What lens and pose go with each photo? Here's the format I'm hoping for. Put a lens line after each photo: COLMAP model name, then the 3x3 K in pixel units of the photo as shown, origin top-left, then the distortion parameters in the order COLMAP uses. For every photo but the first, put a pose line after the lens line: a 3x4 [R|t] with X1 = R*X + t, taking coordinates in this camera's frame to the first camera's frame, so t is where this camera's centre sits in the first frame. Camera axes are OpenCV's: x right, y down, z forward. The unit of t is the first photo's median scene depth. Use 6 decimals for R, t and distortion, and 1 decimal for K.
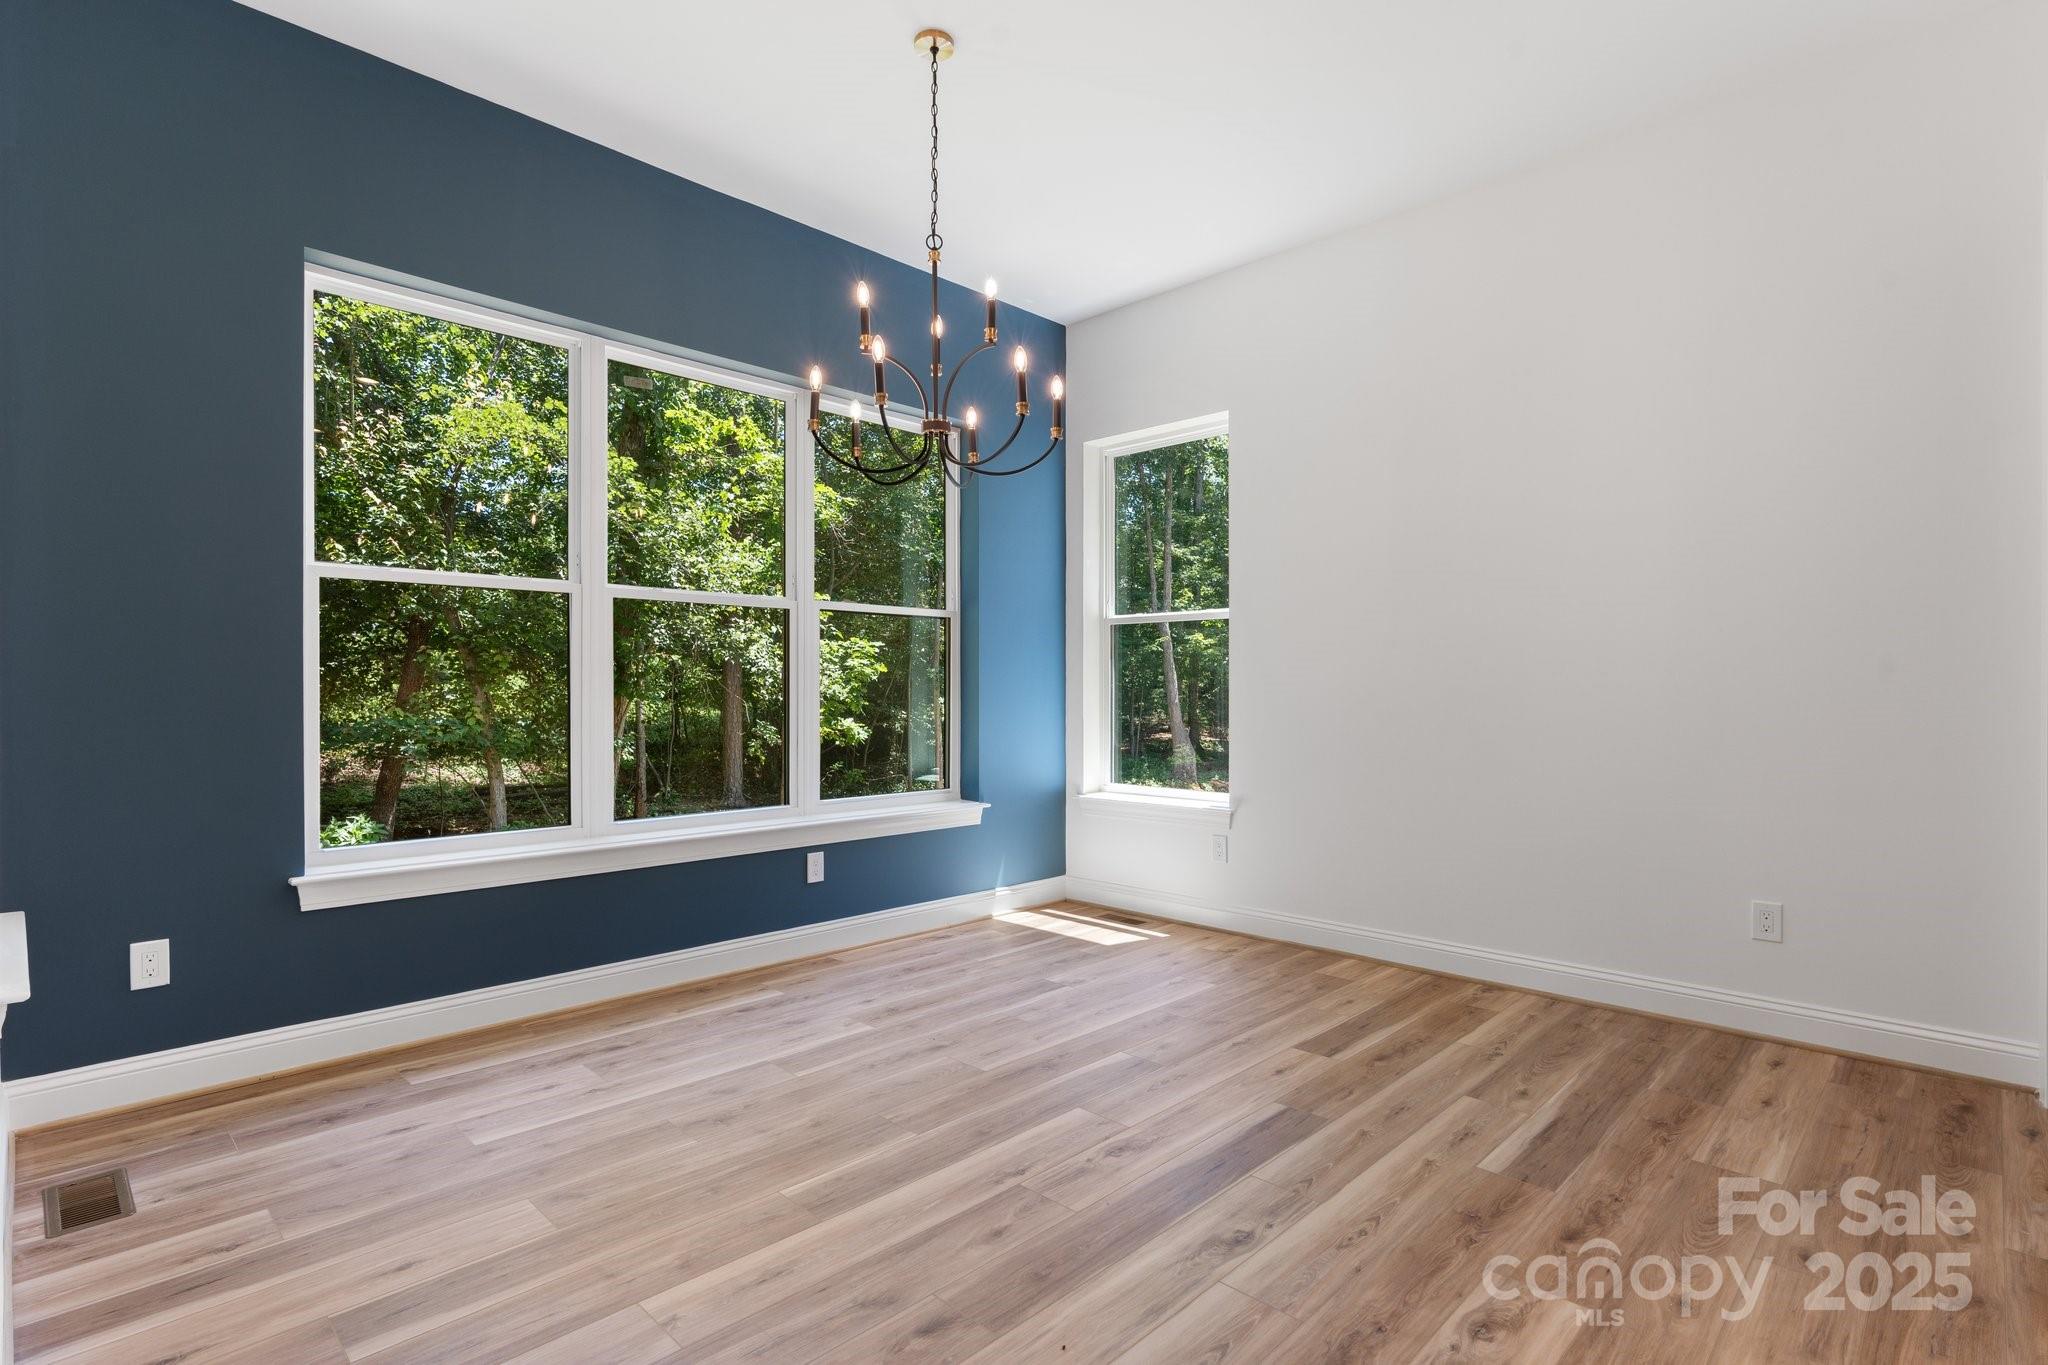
lens RADIAL K [[987.9, 0, 1024.0], [0, 987.9, 682.5], [0, 0, 1]] dist [-0.003150, -0.000248]
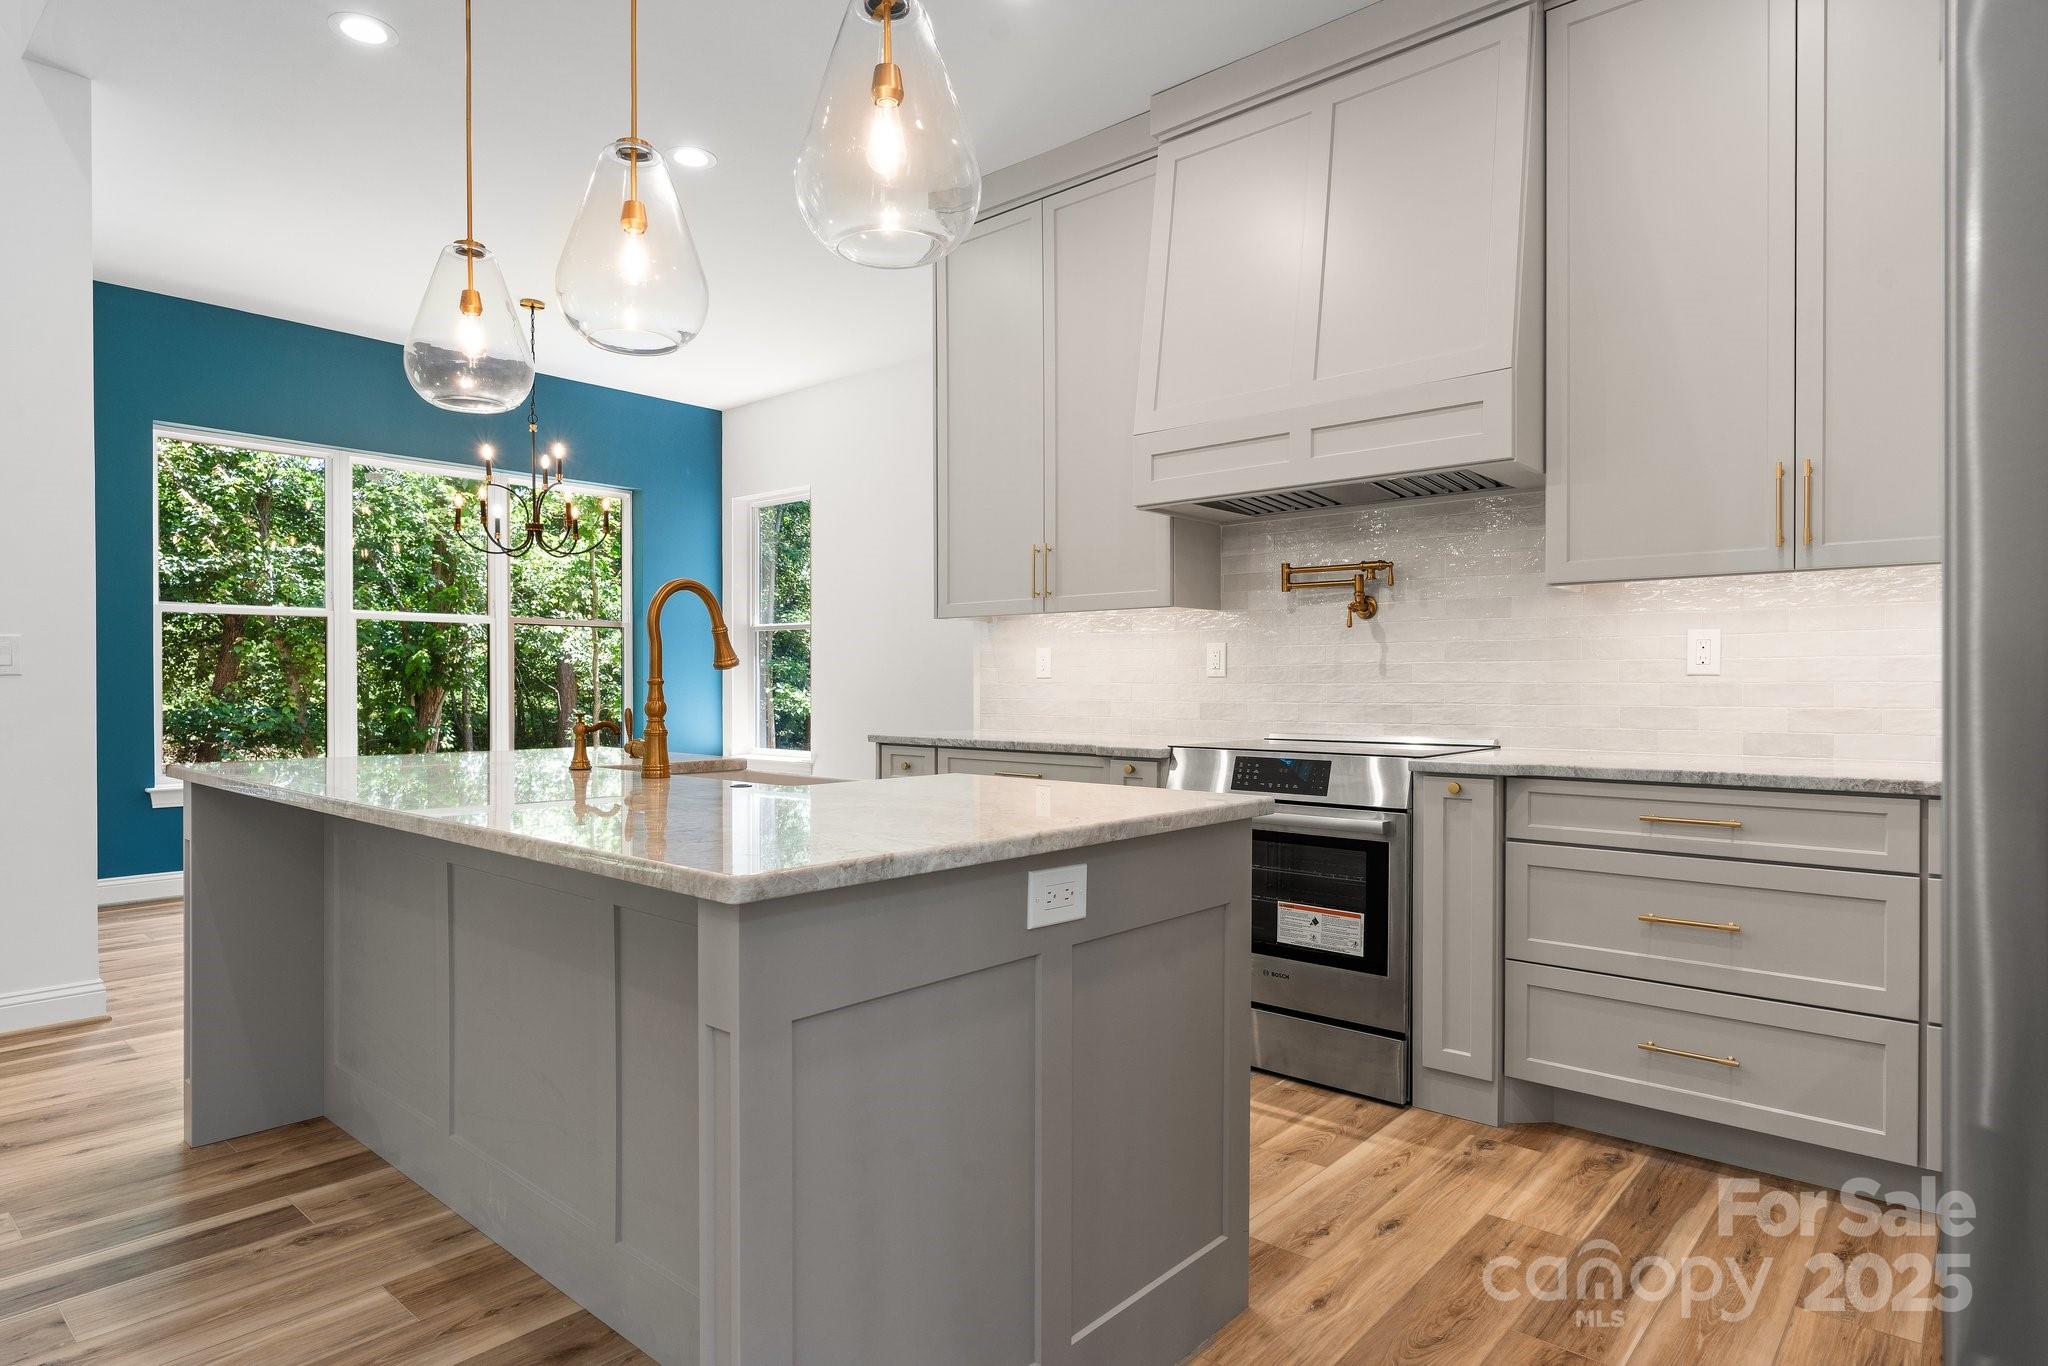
lens RADIAL K [[1133.2, 0, 1024.0], [0, 1133.2, 683.0], [0, 0, 1]] dist [0.000125, -0.000256]
pose [[0.998515, 0.001646, 0.054449, 0.168699], [-0.002087, 0.999965, 0.008048, -0.000975], [-0.054434, -0.008150, 0.998484, -0.263032]]
